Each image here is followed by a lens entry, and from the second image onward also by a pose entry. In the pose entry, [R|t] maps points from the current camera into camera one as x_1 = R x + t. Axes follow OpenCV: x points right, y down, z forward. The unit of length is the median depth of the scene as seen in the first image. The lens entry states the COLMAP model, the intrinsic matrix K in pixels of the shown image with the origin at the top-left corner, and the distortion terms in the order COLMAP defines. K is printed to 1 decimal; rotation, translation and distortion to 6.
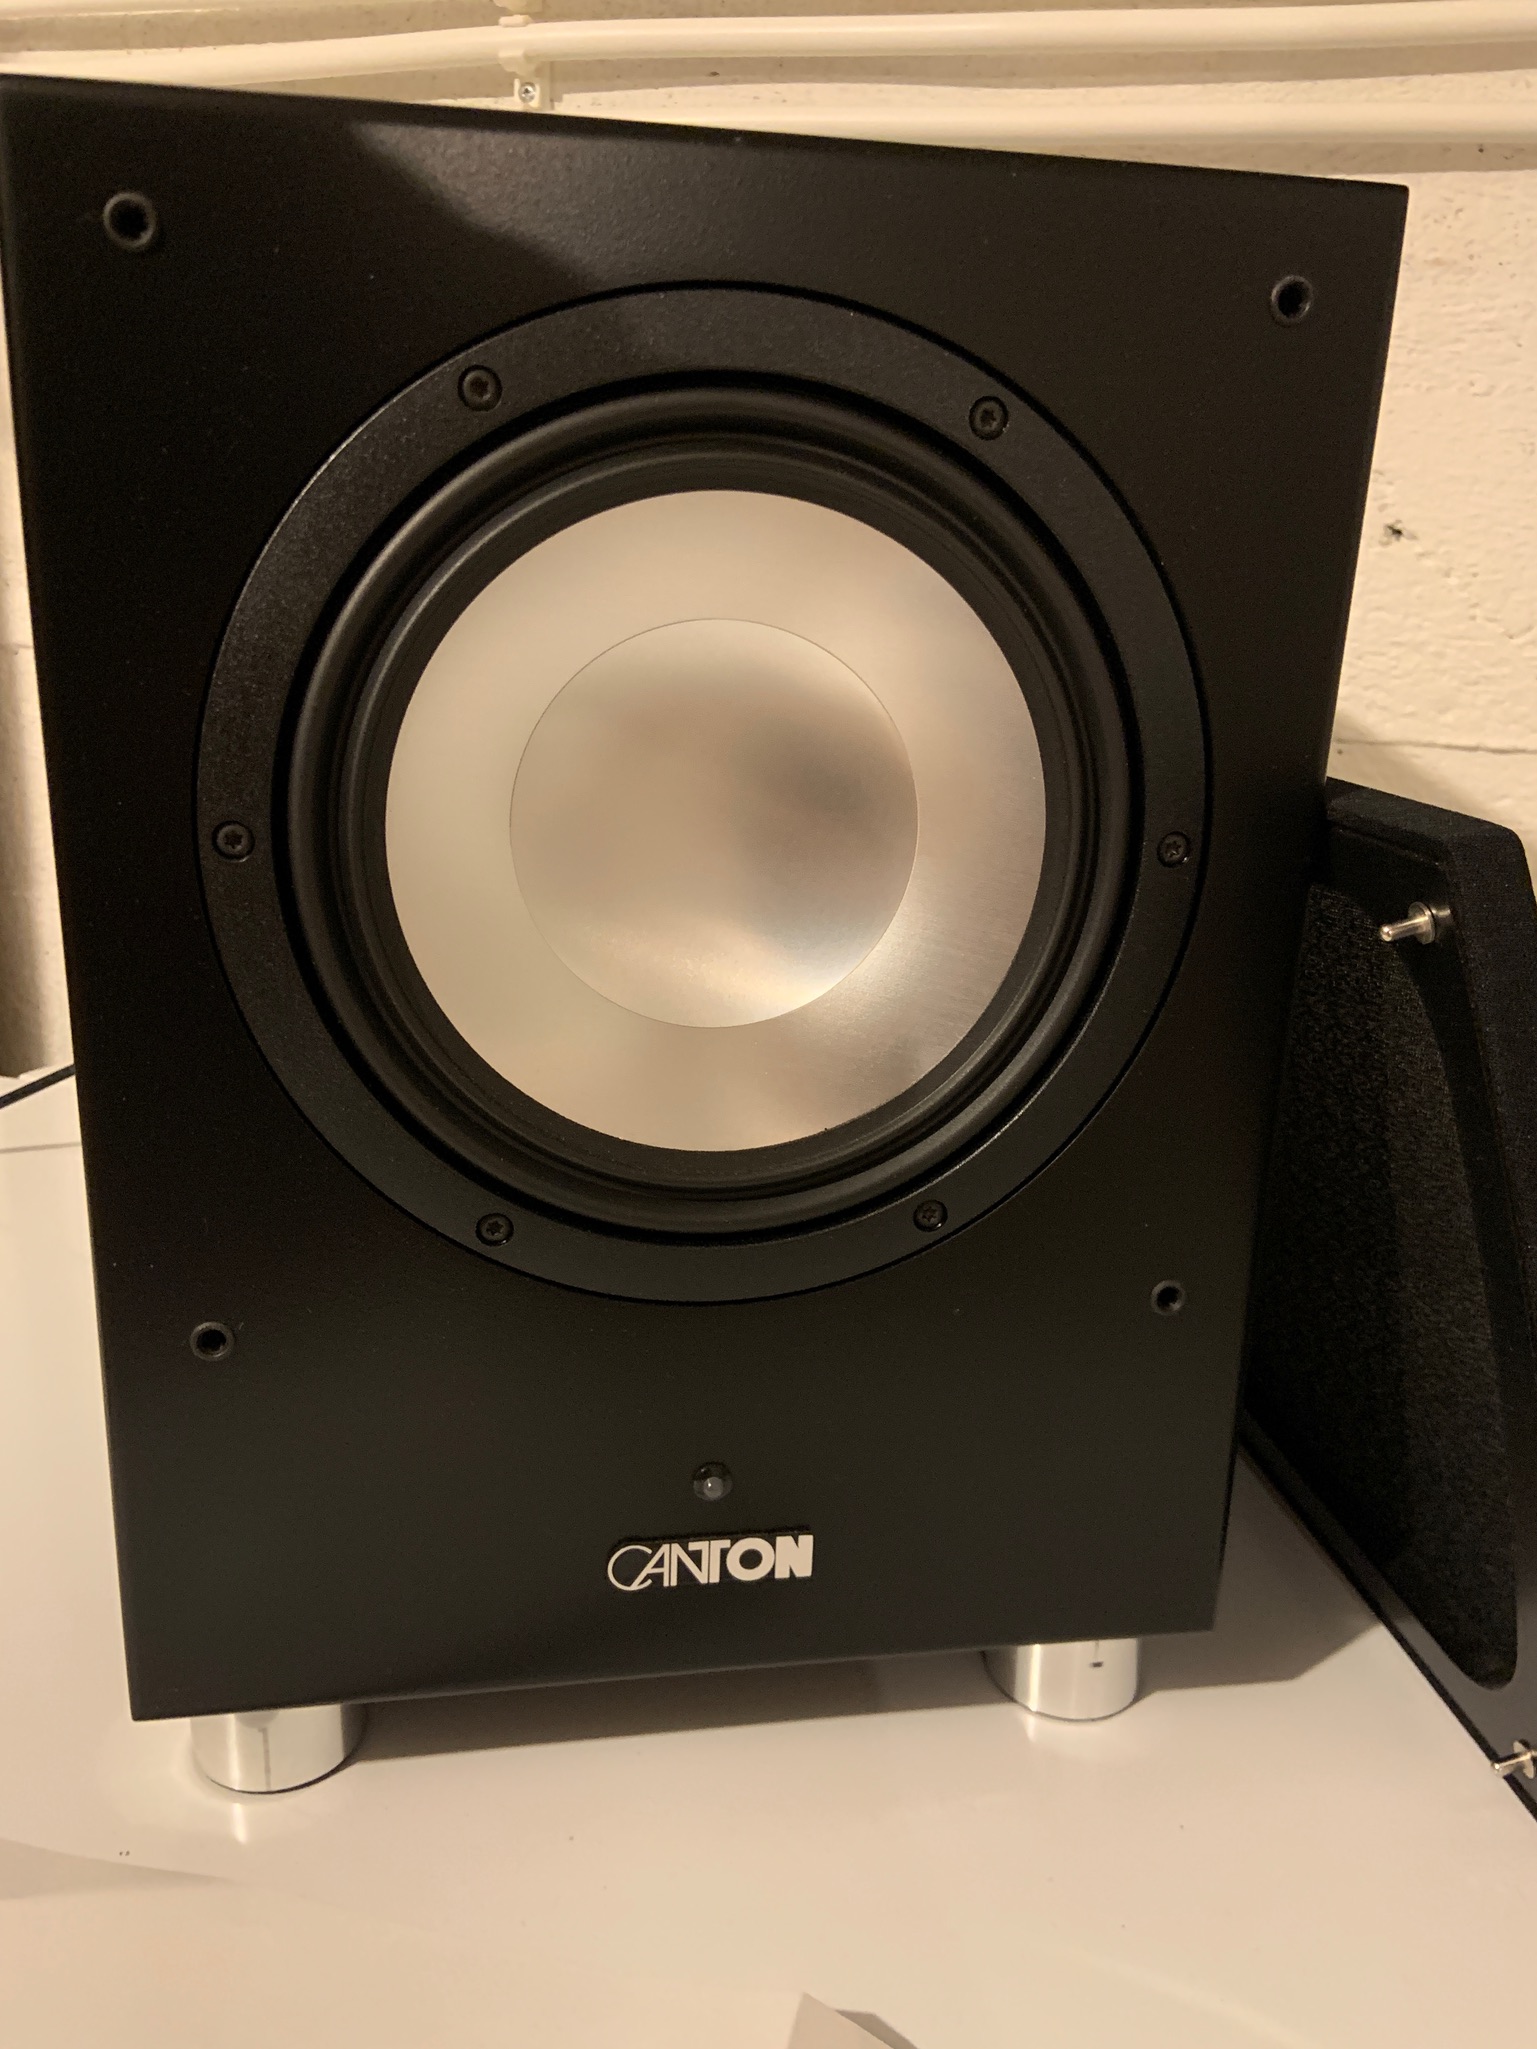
lens RADIAL K [[1604.1, 0, 768.5], [0, 1604.1, 1024.5], [0, 0, 1]] dist [0.126085, -0.171269]
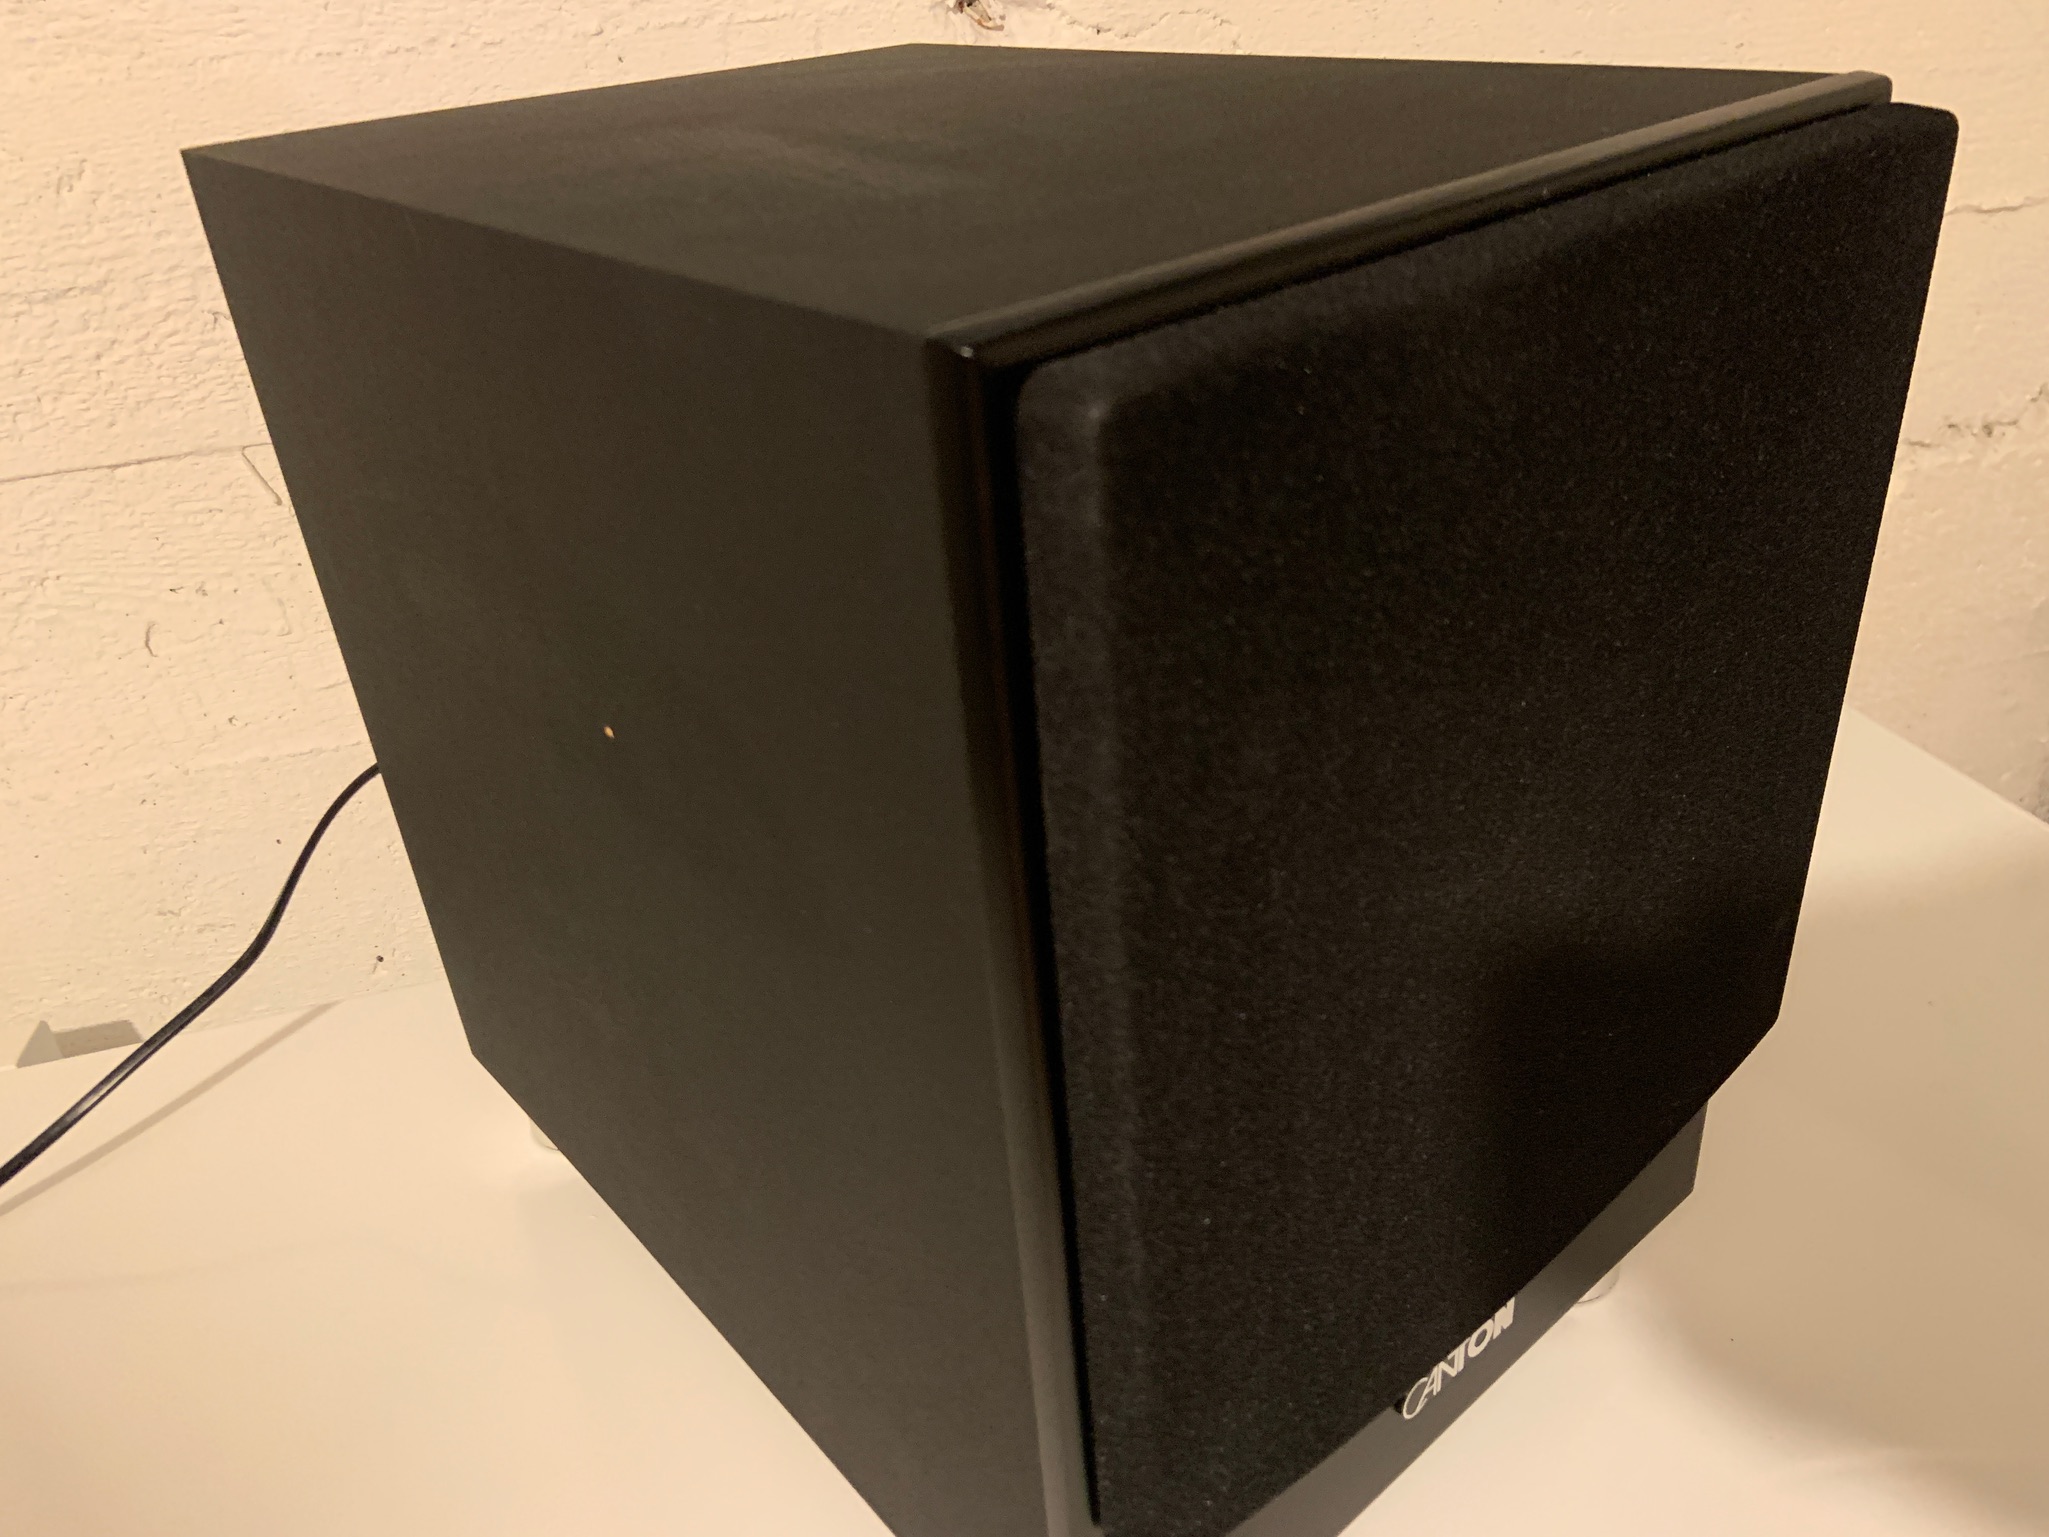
lens RADIAL K [[1604.1, 0, 1029.1], [0, 1604.1, 759.6], [0, 0, 1]] dist [0.126085, -0.171269]
pose [[0.843807, -0.339117, 0.415920, -0.672153], [0.236722, 0.930765, 0.278637, -0.484222], [-0.481615, -0.136658, 0.865663, 0.228032]]
